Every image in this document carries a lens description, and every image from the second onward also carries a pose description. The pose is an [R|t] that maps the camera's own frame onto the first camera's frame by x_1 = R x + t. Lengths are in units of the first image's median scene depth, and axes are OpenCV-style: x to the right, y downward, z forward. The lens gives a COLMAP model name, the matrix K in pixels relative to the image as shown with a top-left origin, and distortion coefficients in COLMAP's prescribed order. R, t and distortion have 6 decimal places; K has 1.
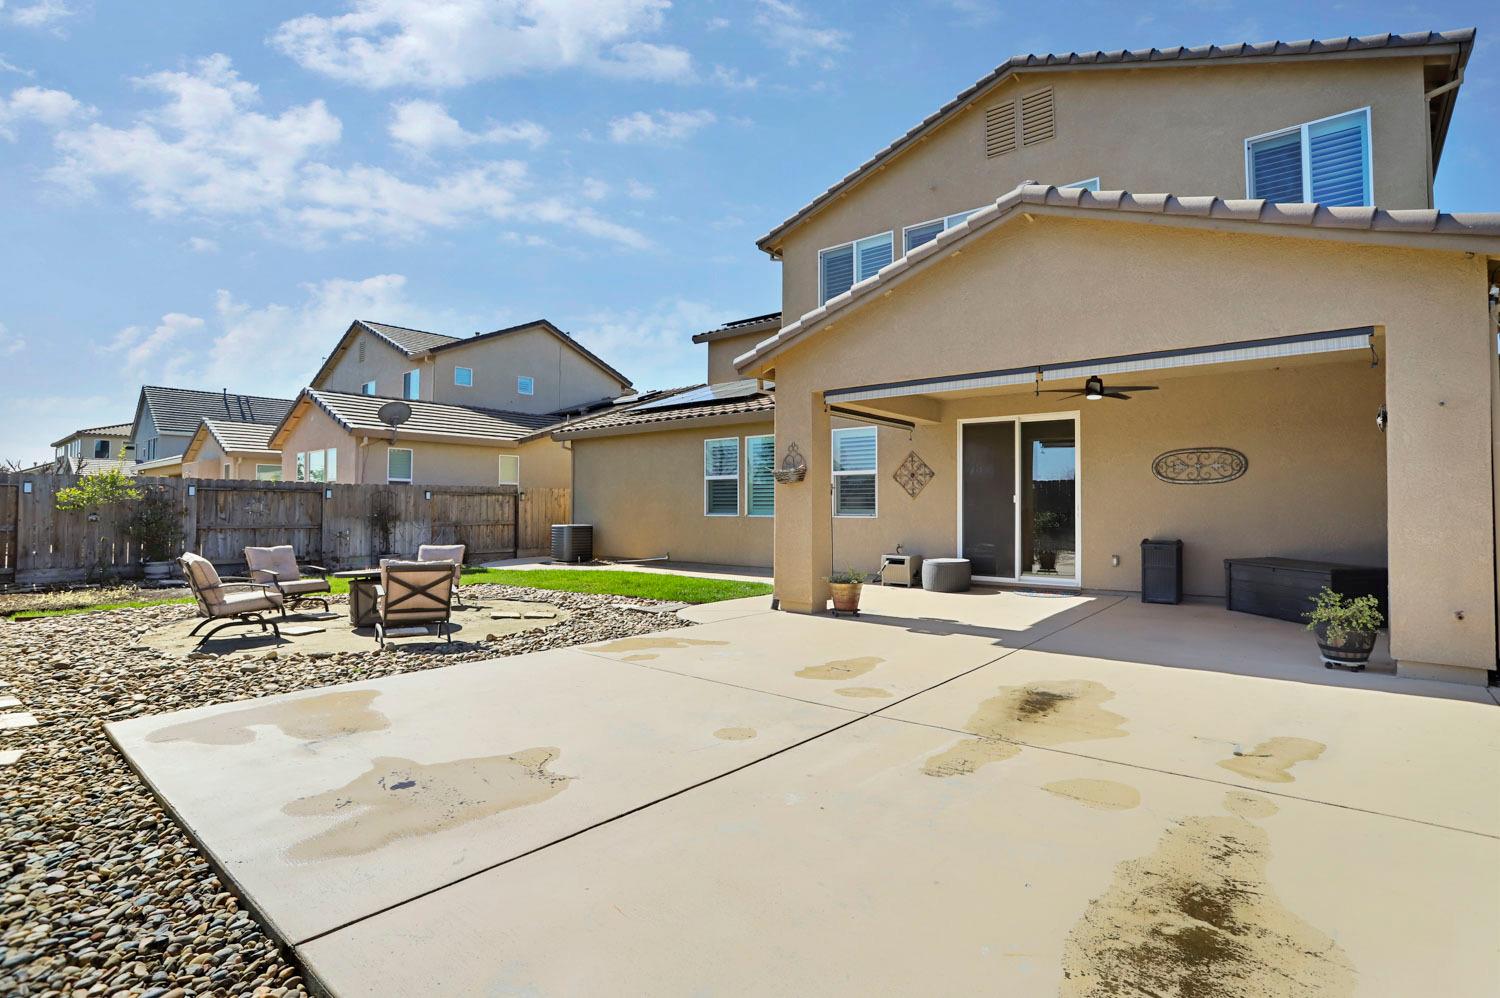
lens RADIAL K [[725.3, 0, 759.0], [0, 725.3, 489.0], [0, 0, 1]] dist [-0.060591, 0.023827]
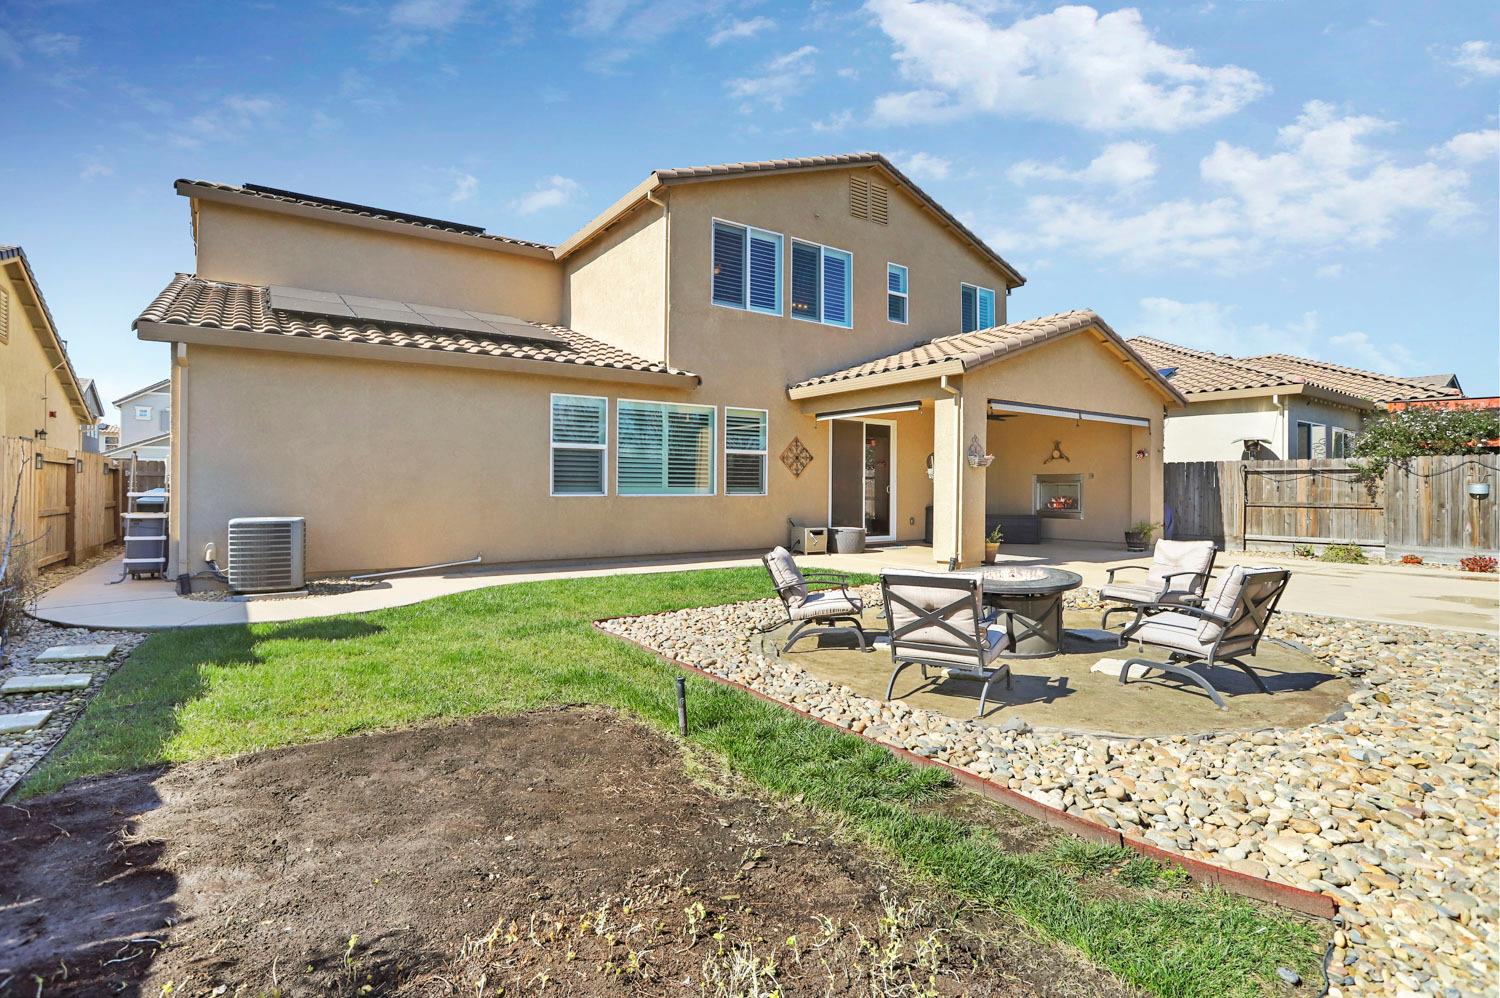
lens RADIAL K [[725.3, 0, 759.0], [0, 725.3, 489.0], [0, 0, 1]] dist [-0.060591, 0.023827]
pose [[0.259746, -0.004336, 0.965667, -1.078648], [-0.028050, 0.999534, 0.012033, 0.021354], [-0.965269, -0.030213, 0.259504, 0.893733]]
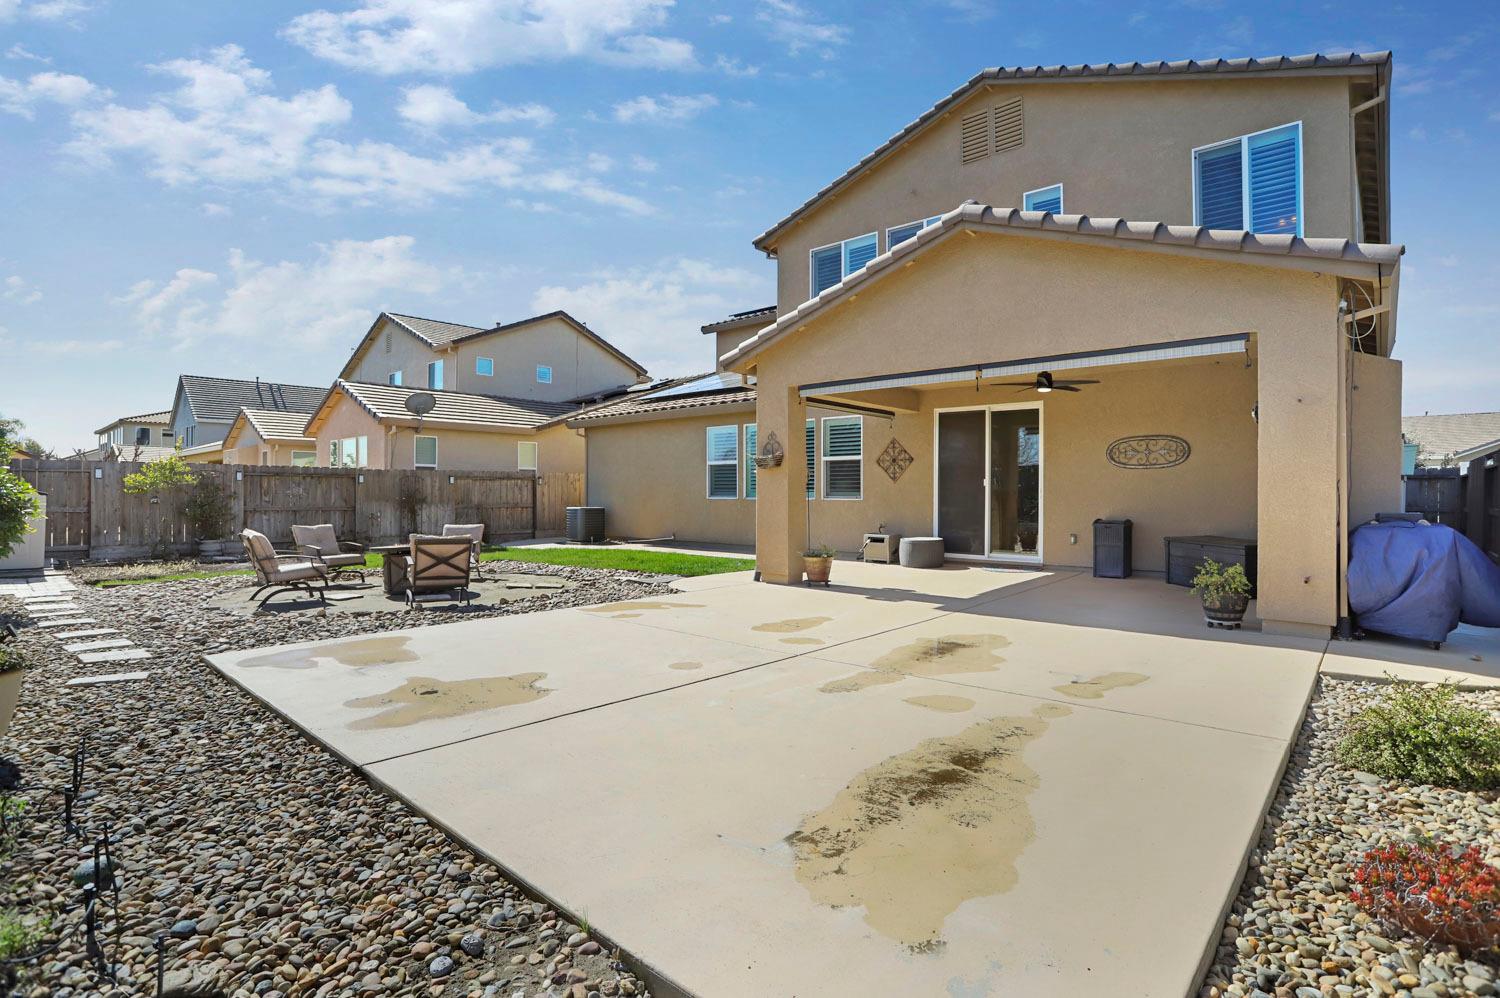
lens RADIAL K [[725.3, 0, 759.0], [0, 725.3, 489.0], [0, 0, 1]] dist [-0.060591, 0.023827]
pose [[0.999535, -0.000841, -0.030467, 0.051811], [0.001507, 0.999760, 0.021845, -0.000312], [0.030441, -0.021881, 0.999297, -0.102041]]
